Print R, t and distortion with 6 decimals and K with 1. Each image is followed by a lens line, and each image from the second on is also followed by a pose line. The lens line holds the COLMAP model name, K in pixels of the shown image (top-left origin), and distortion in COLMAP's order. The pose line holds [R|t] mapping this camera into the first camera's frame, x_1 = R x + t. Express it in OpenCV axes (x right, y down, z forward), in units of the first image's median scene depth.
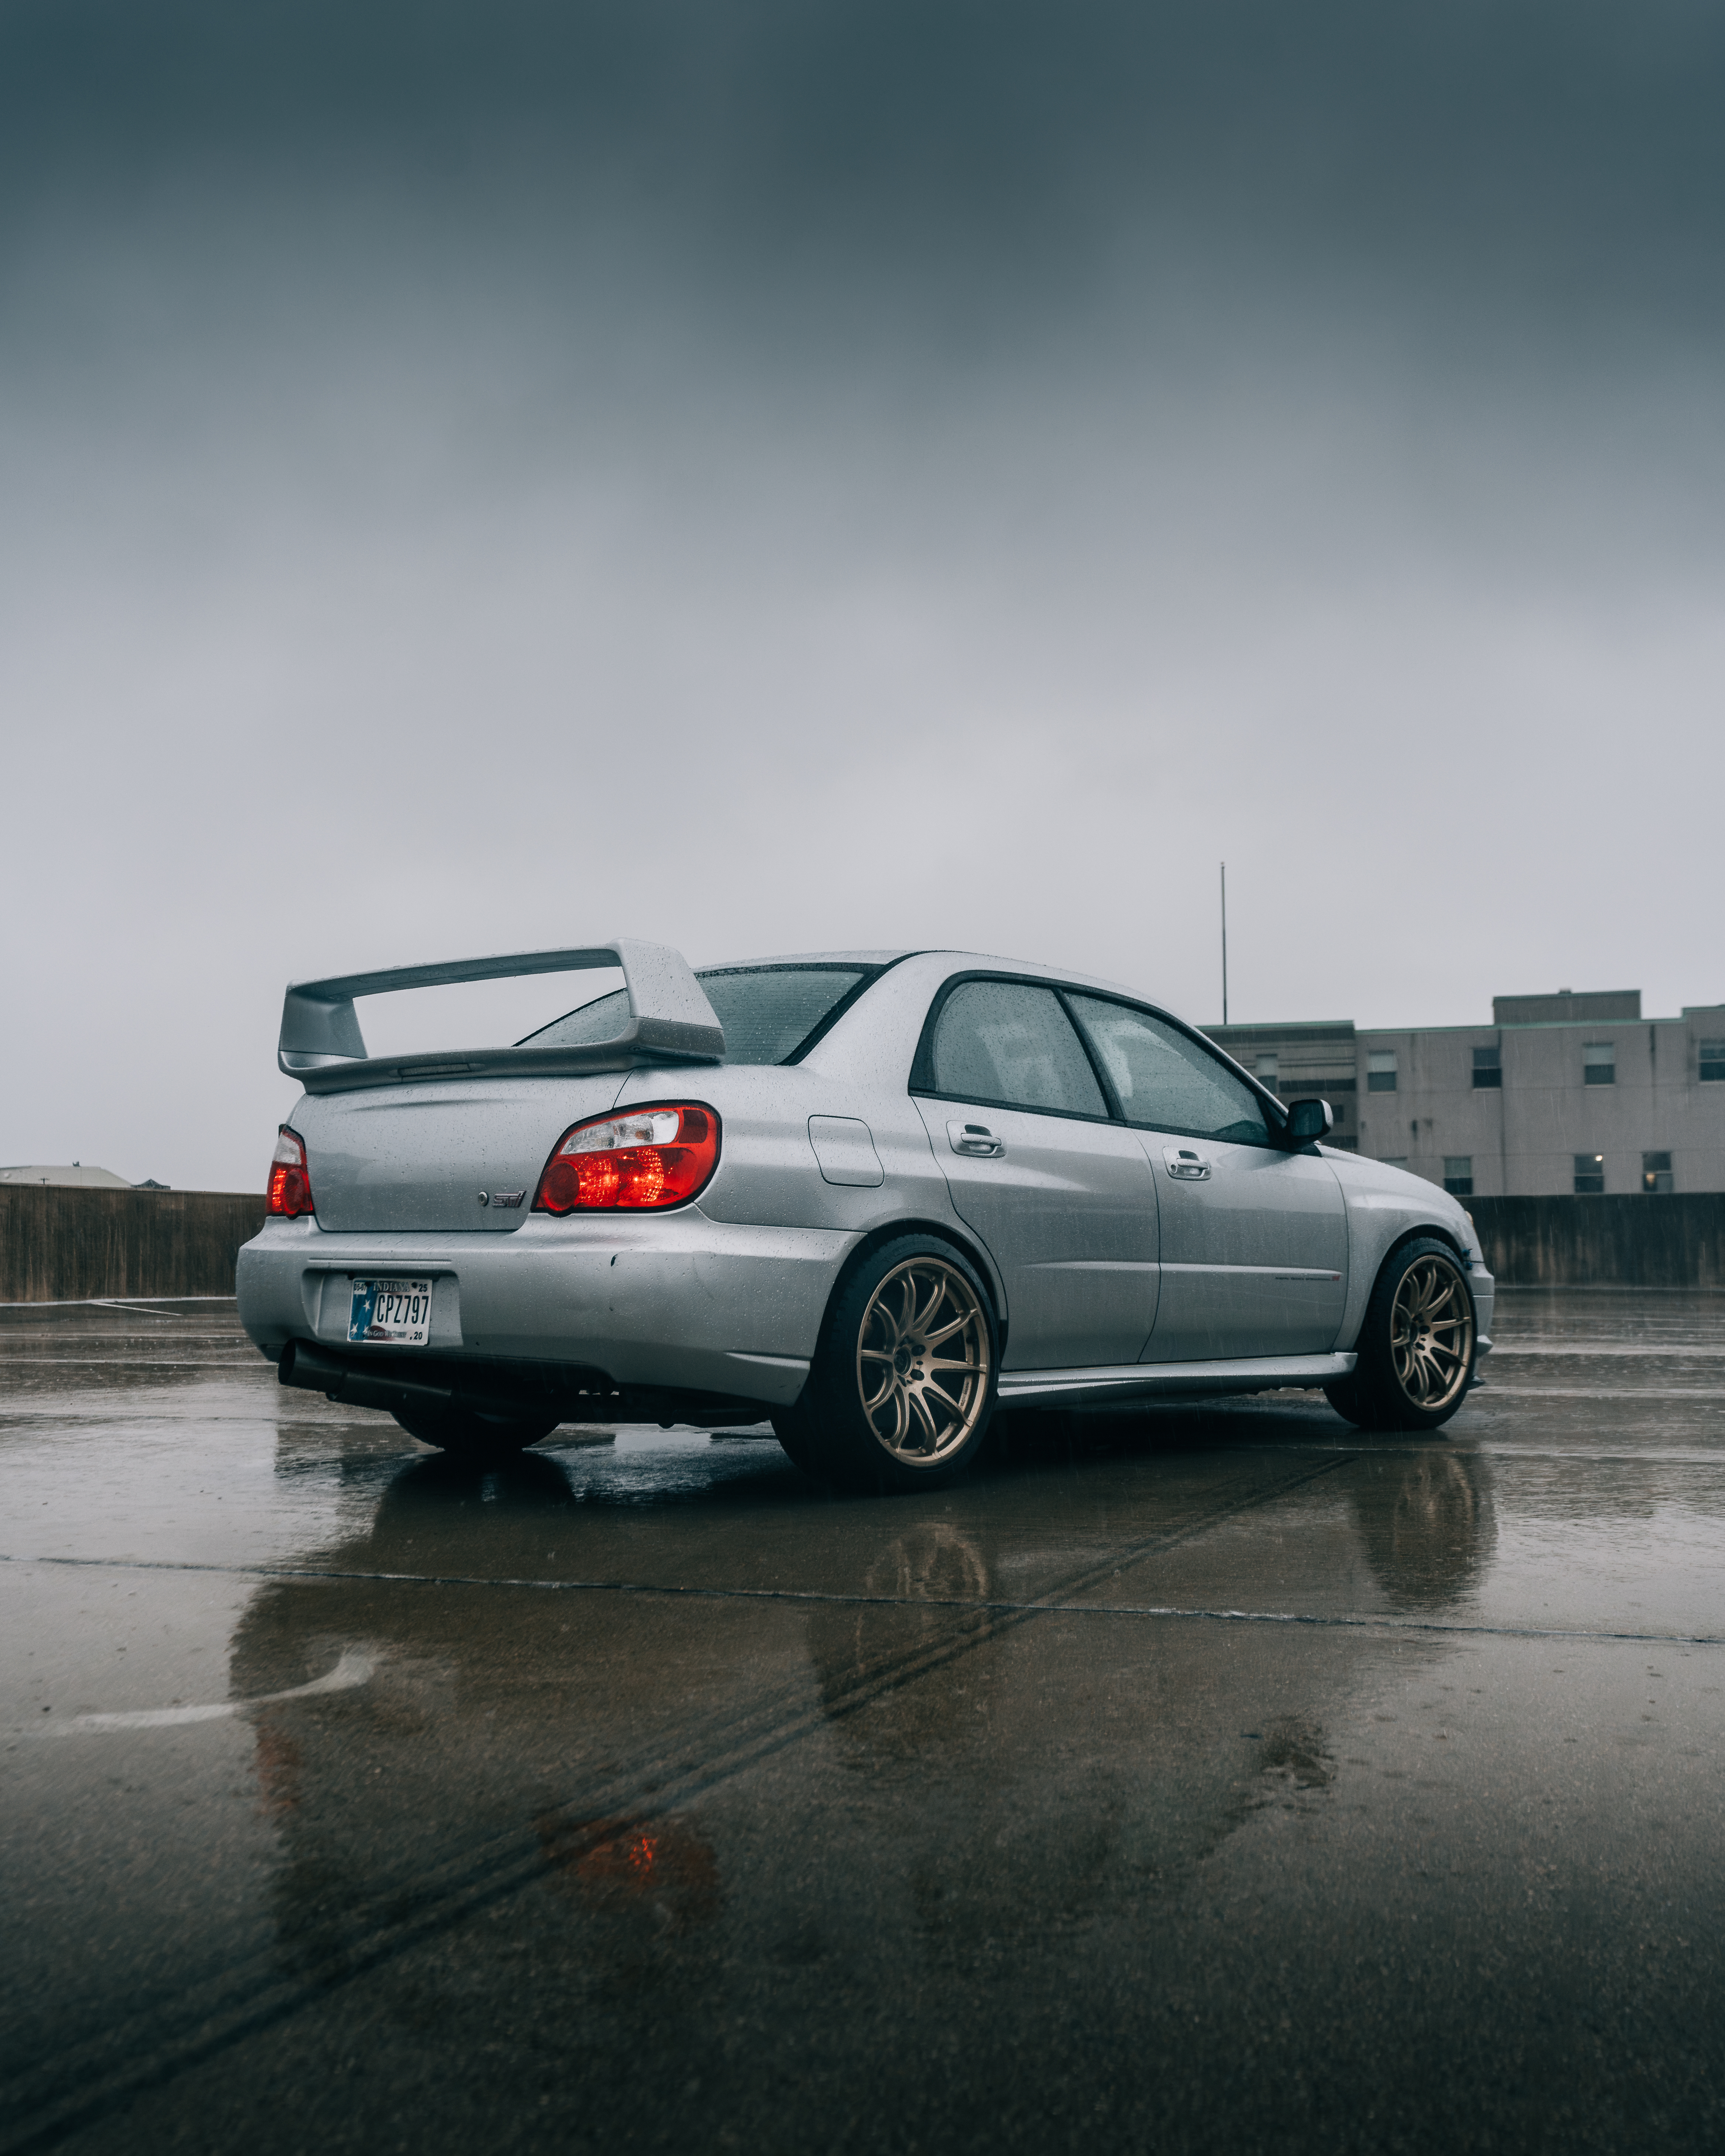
lens RADIAL K [[2285.9, 0, 854.8], [0, 2285.9, 1007.9], [0, 0, 1]] dist [-0.005430, -0.012105]
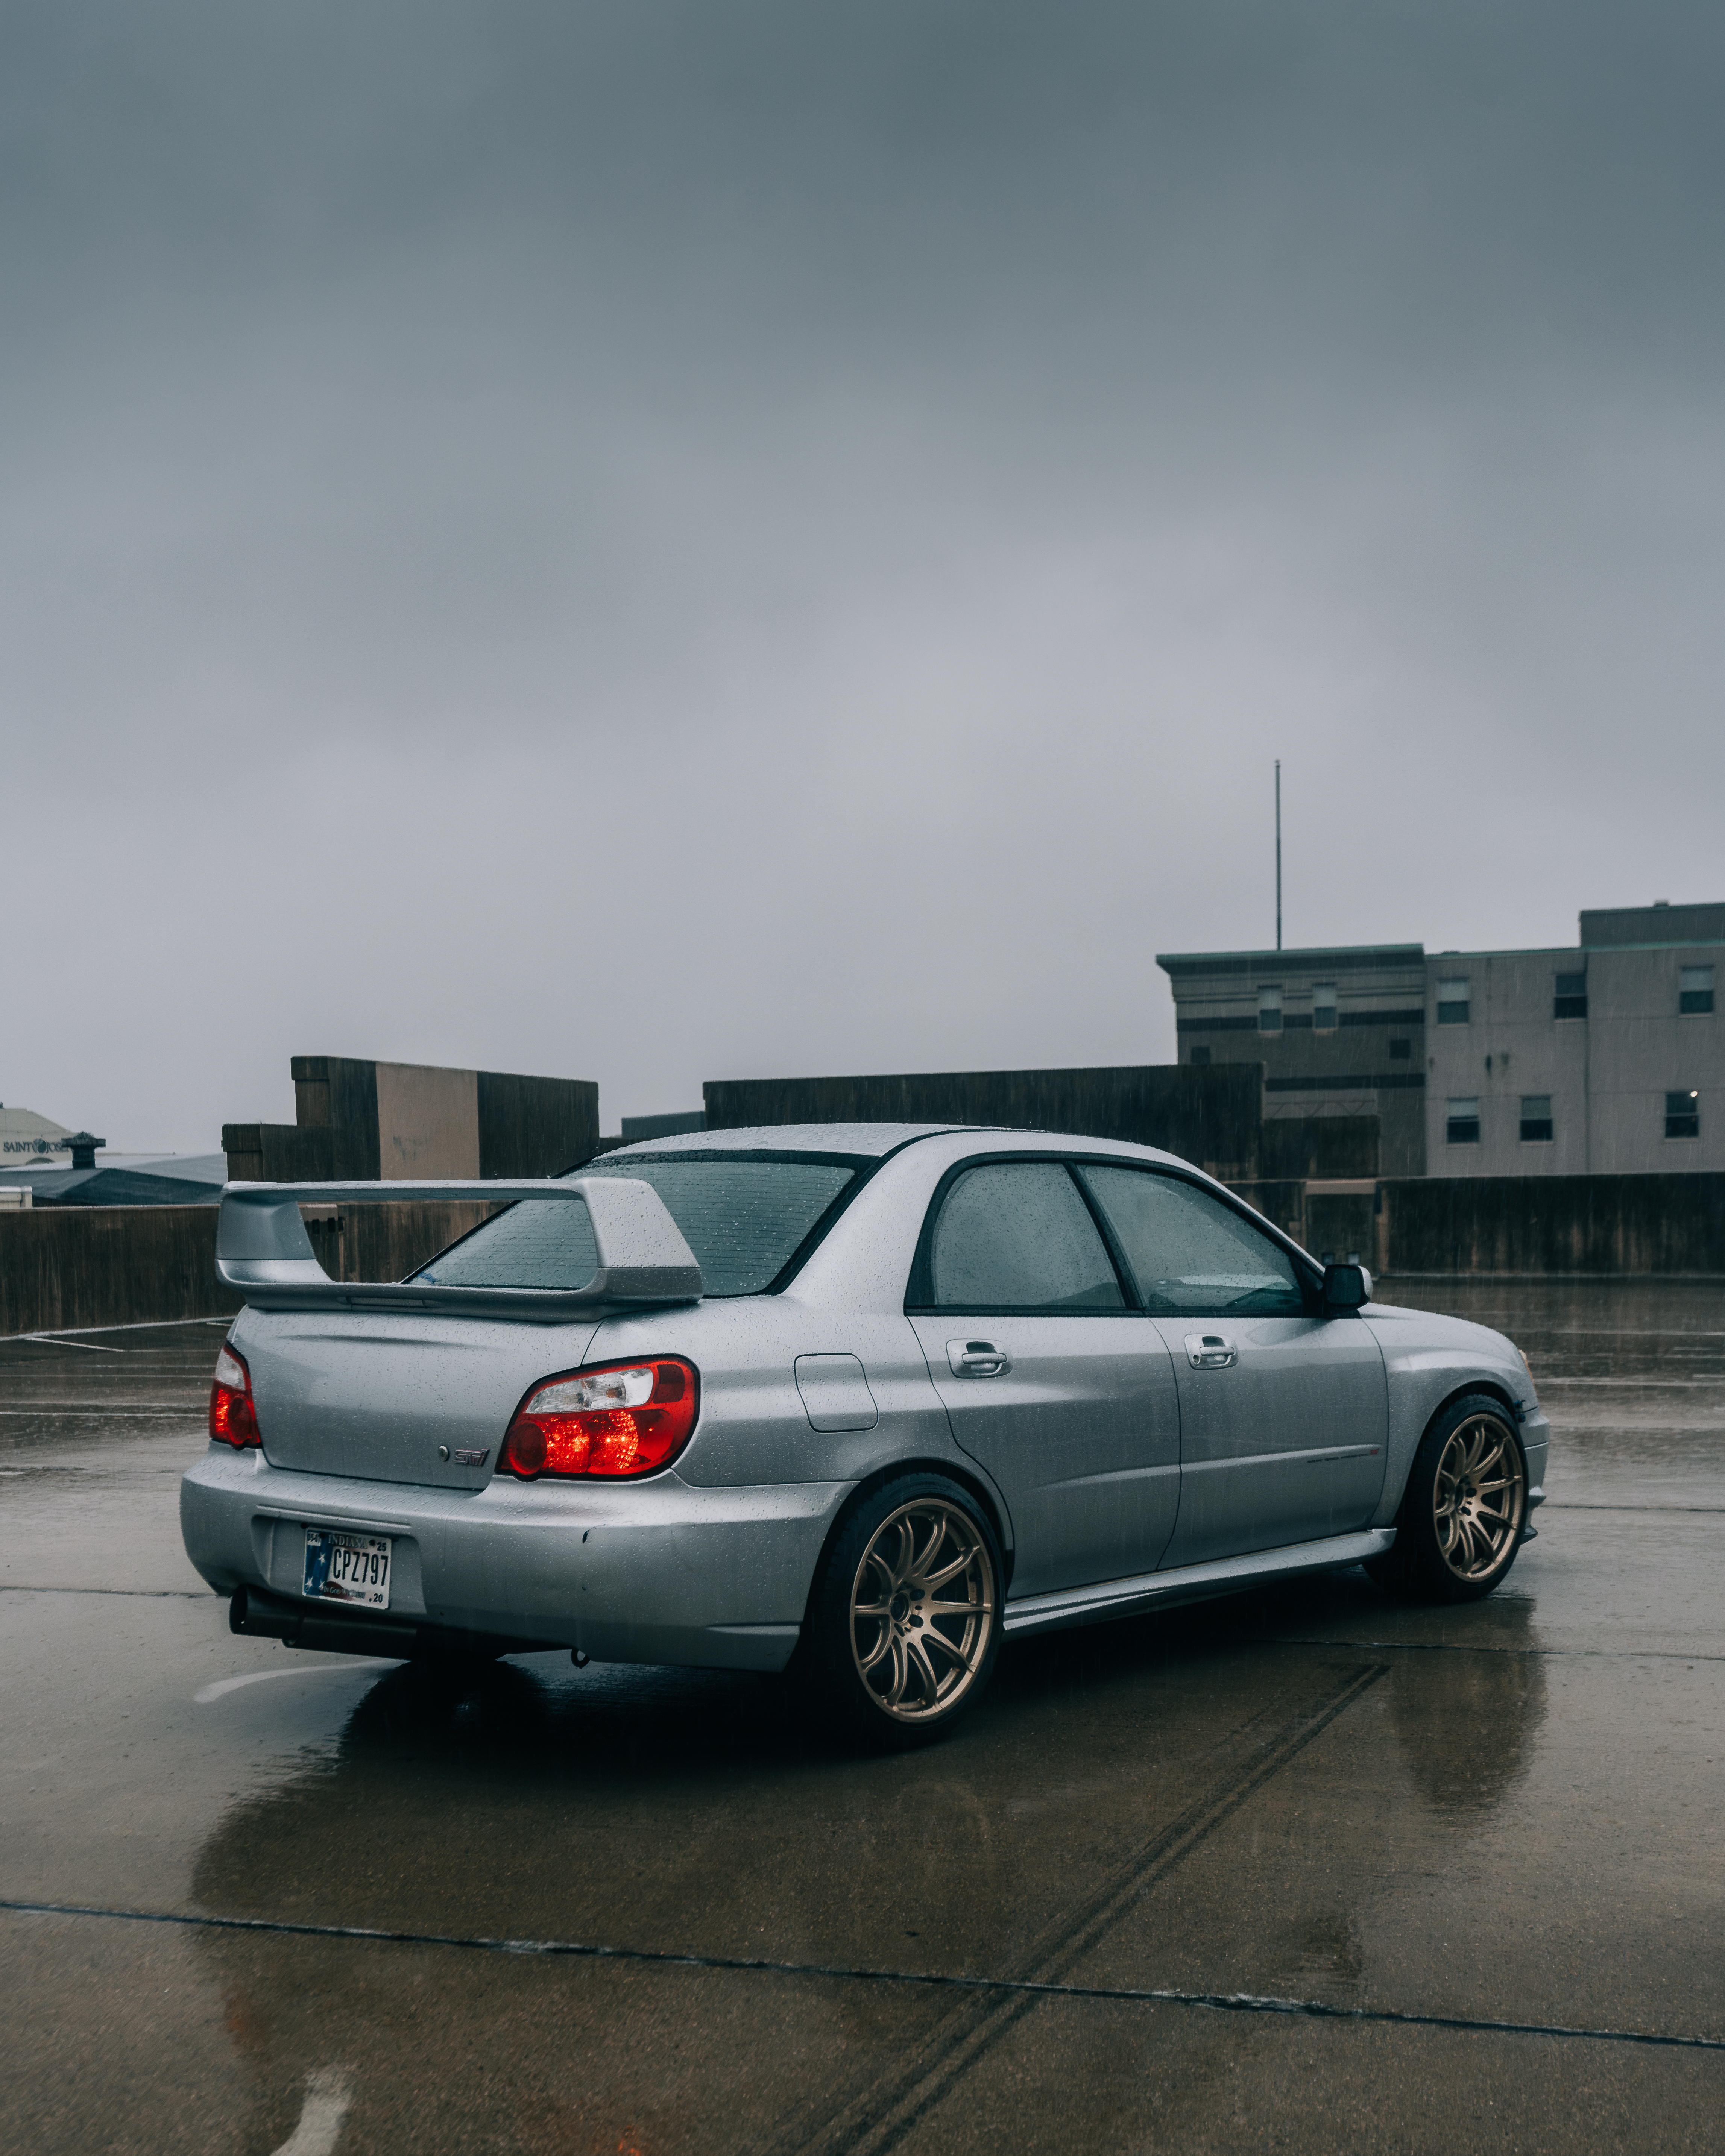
lens RADIAL K [[2546.8, 0, 866.8], [0, 2546.8, 1224.8], [0, 0, 1]] dist [-0.000642, 0.004649]
pose [[0.999950, -0.010018, -0.000480, 0.009091], [0.010003, 0.992748, 0.119800, -0.119904], [-0.000724, -0.119799, 0.992798, -0.010178]]
